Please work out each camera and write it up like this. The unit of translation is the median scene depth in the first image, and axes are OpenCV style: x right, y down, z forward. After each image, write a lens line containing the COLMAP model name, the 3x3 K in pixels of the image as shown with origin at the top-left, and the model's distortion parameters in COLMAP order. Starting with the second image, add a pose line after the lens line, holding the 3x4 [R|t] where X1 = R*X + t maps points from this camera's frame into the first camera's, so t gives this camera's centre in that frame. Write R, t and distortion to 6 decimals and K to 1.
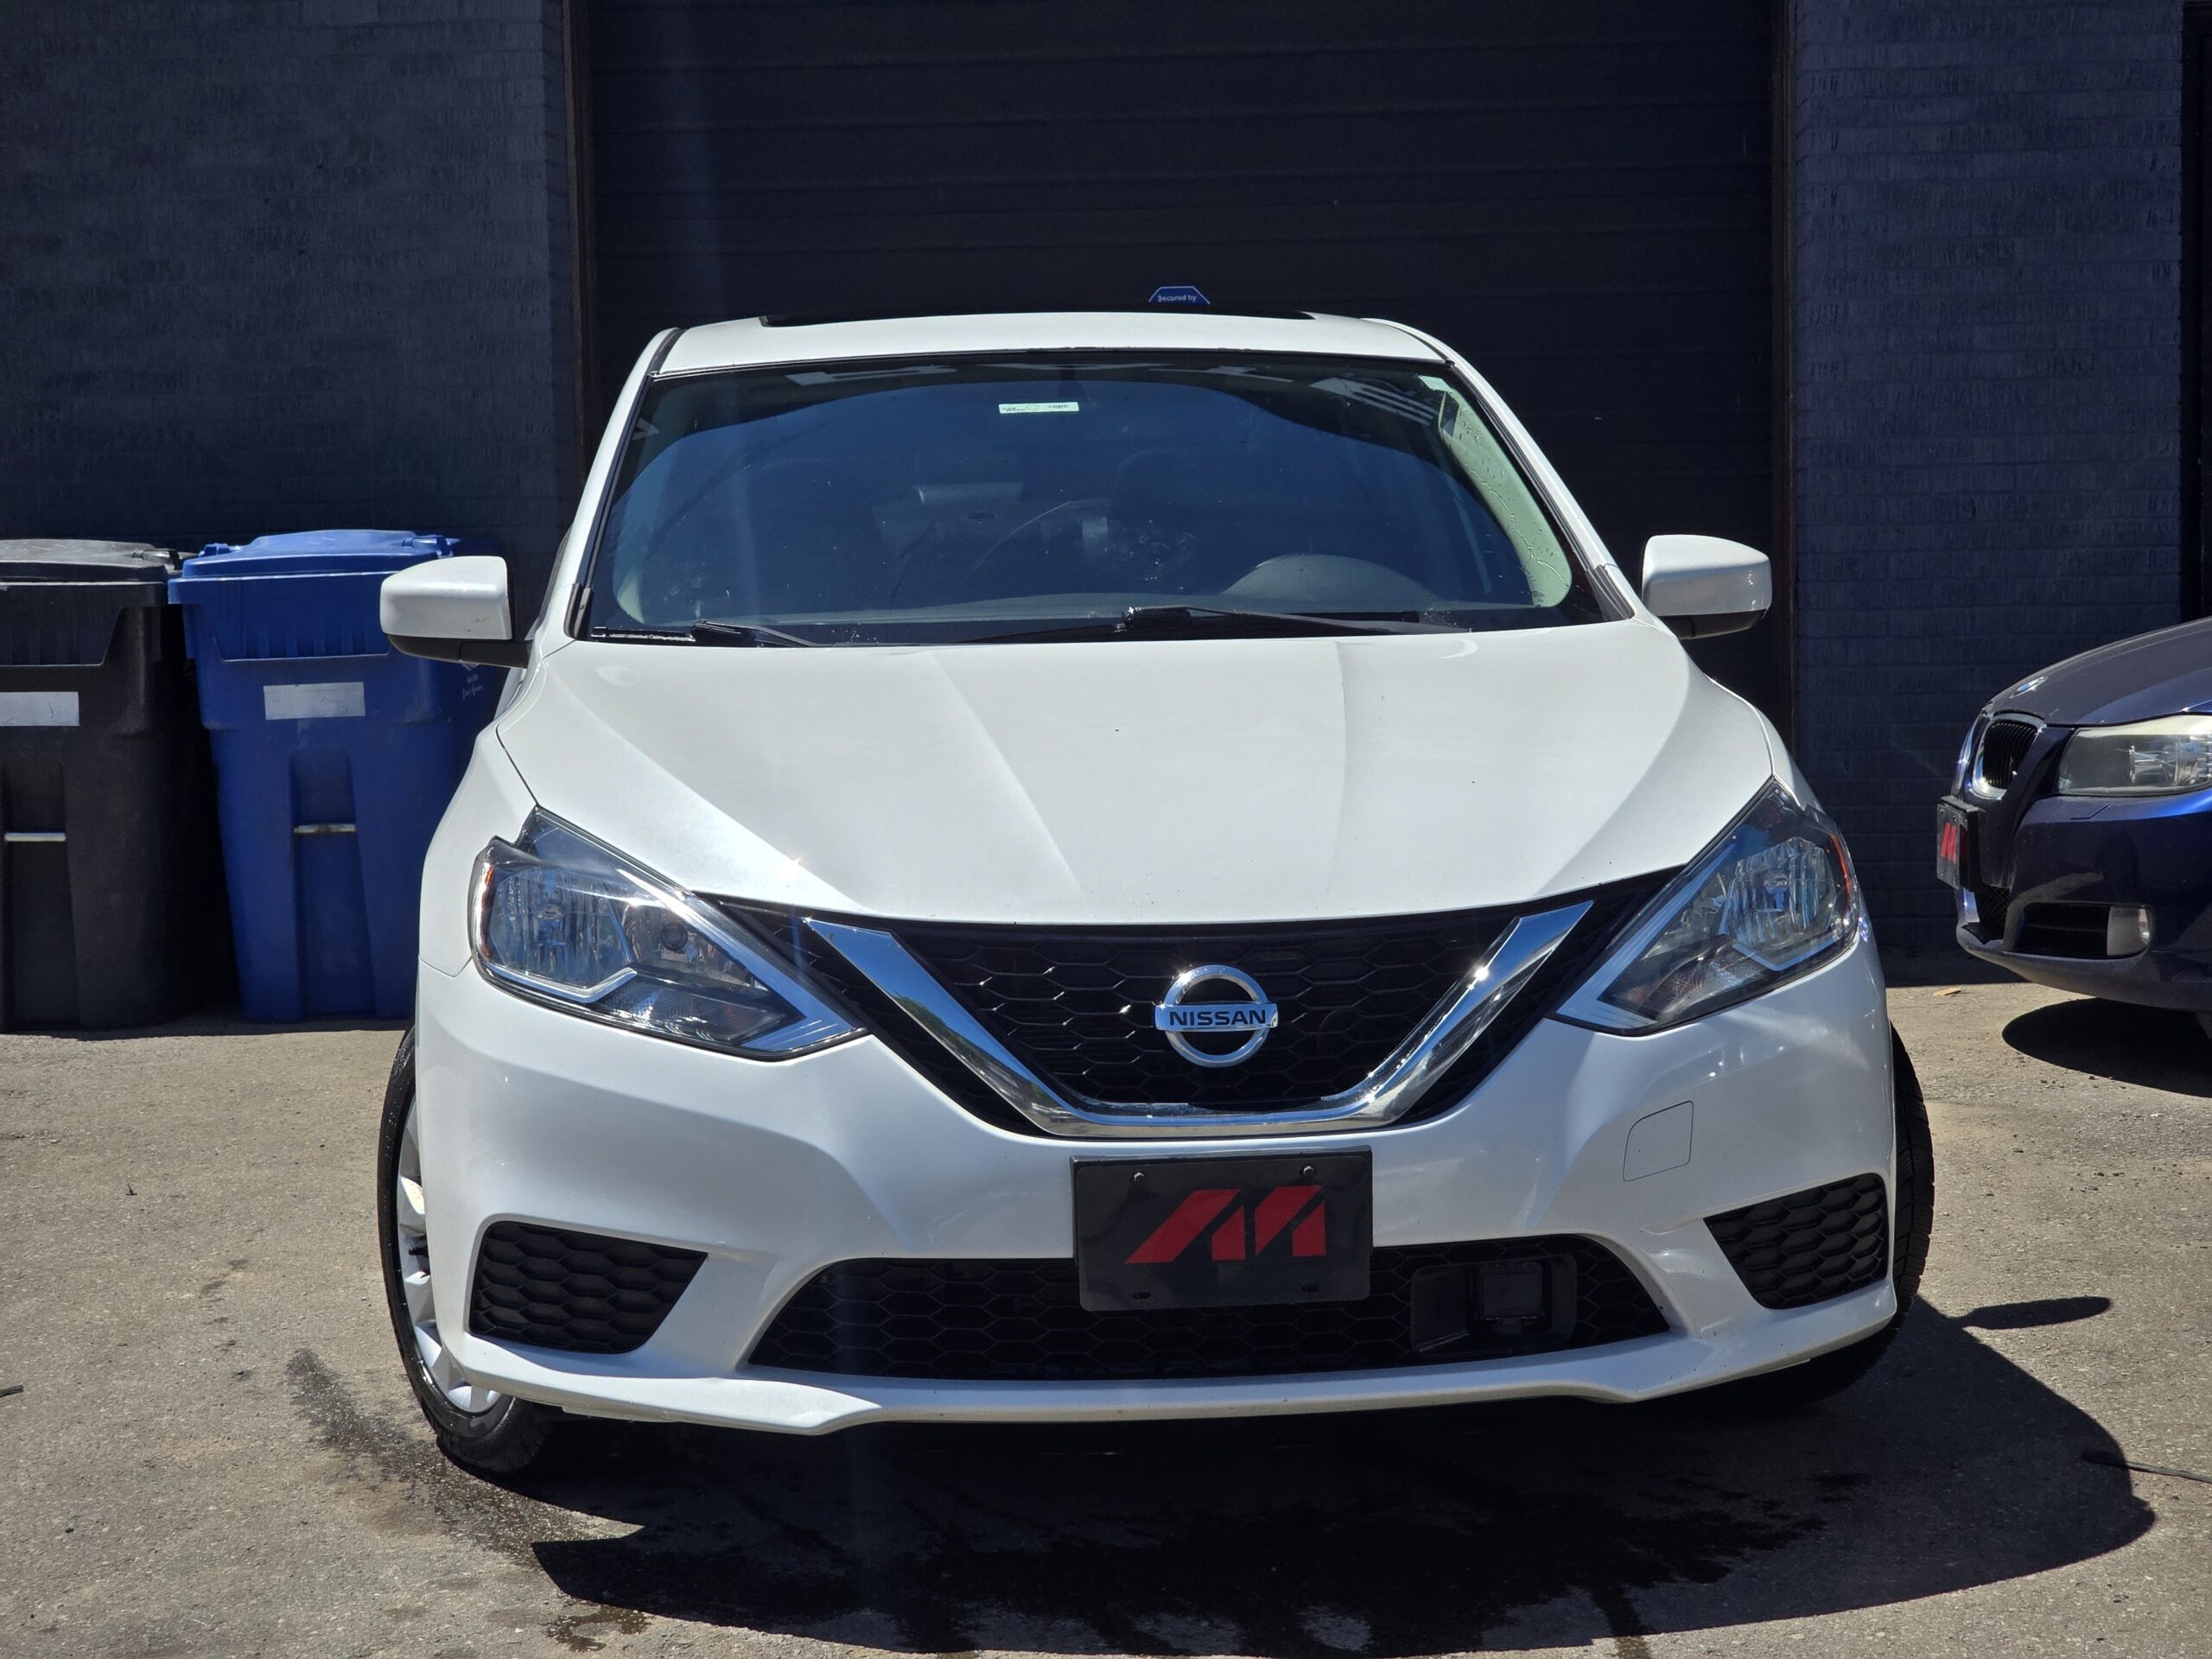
lens RADIAL K [[4227.5, 0, 1106.3], [0, 4227.5, 836.5], [0, 0, 1]] dist [0.000442, 0.000000]
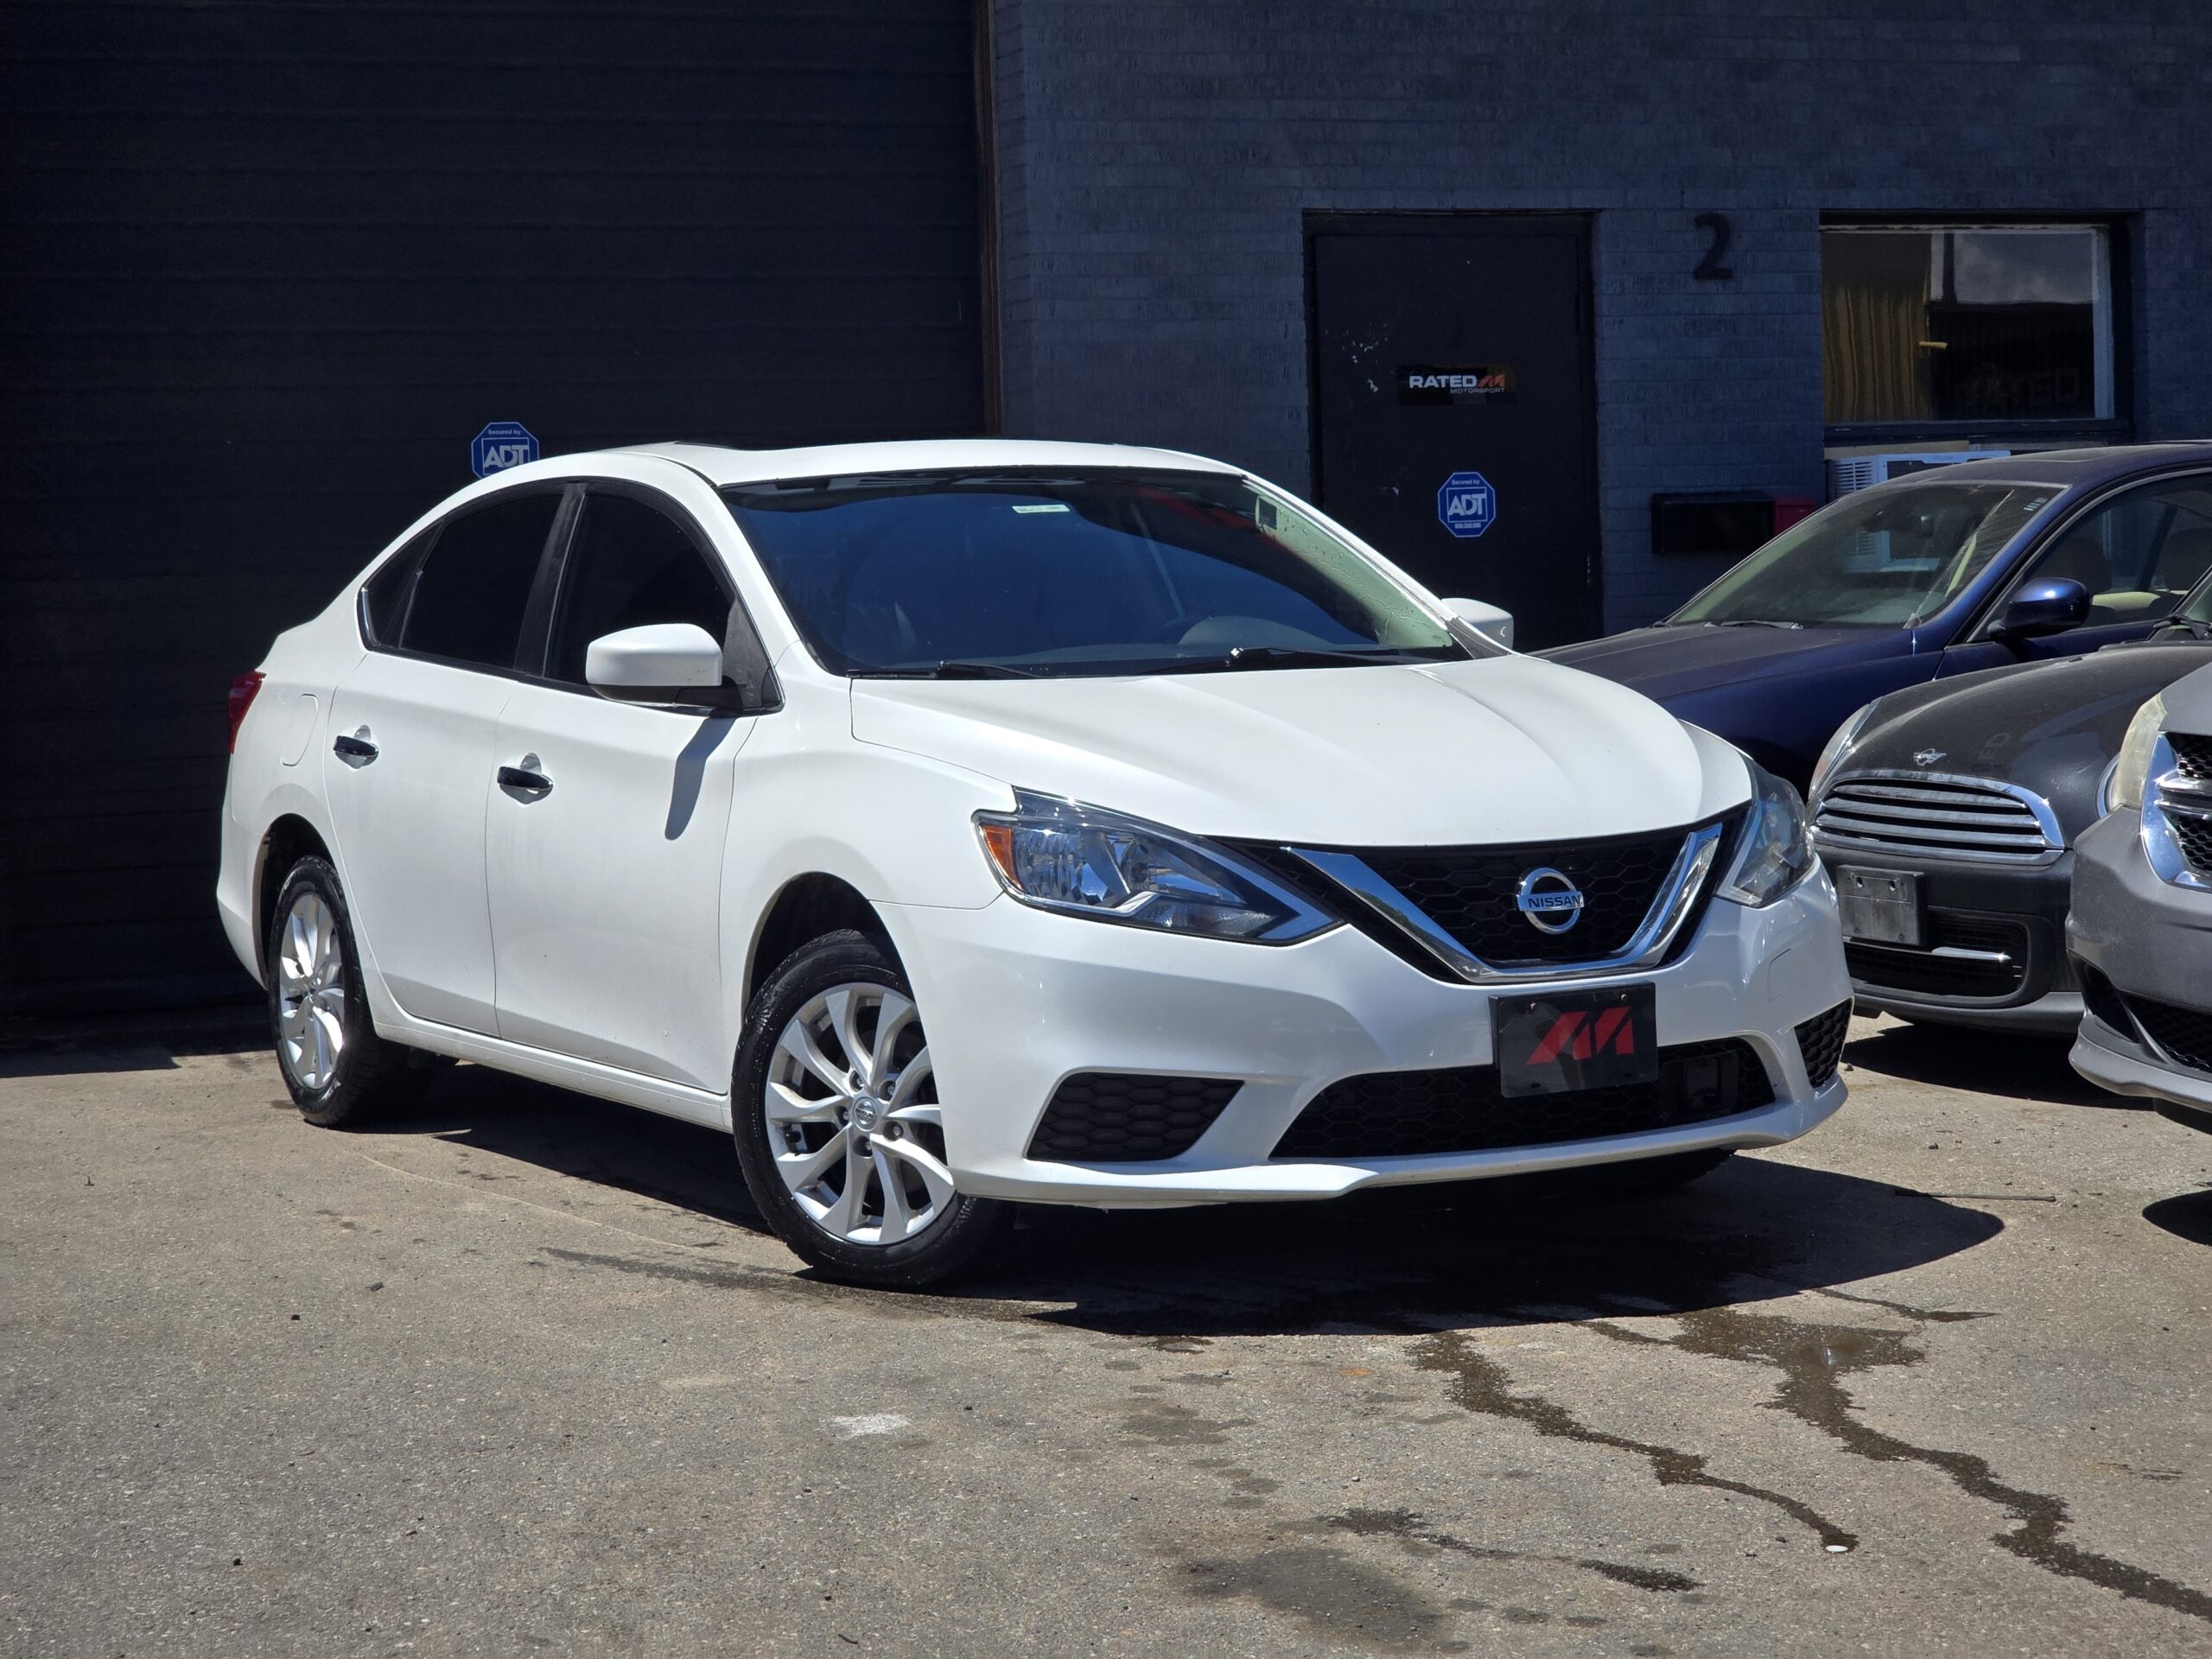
lens RADIAL K [[4227.5, 0, 1106.3], [0, 4227.5, 825.9], [0, 0, 1]] dist [0.000442, 0.000000]
pose [[0.903762, -0.033926, 0.426689, -0.747701], [0.049360, 0.998464, -0.025161, 0.045115], [-0.425180, 0.043801, 0.904048, -0.292077]]
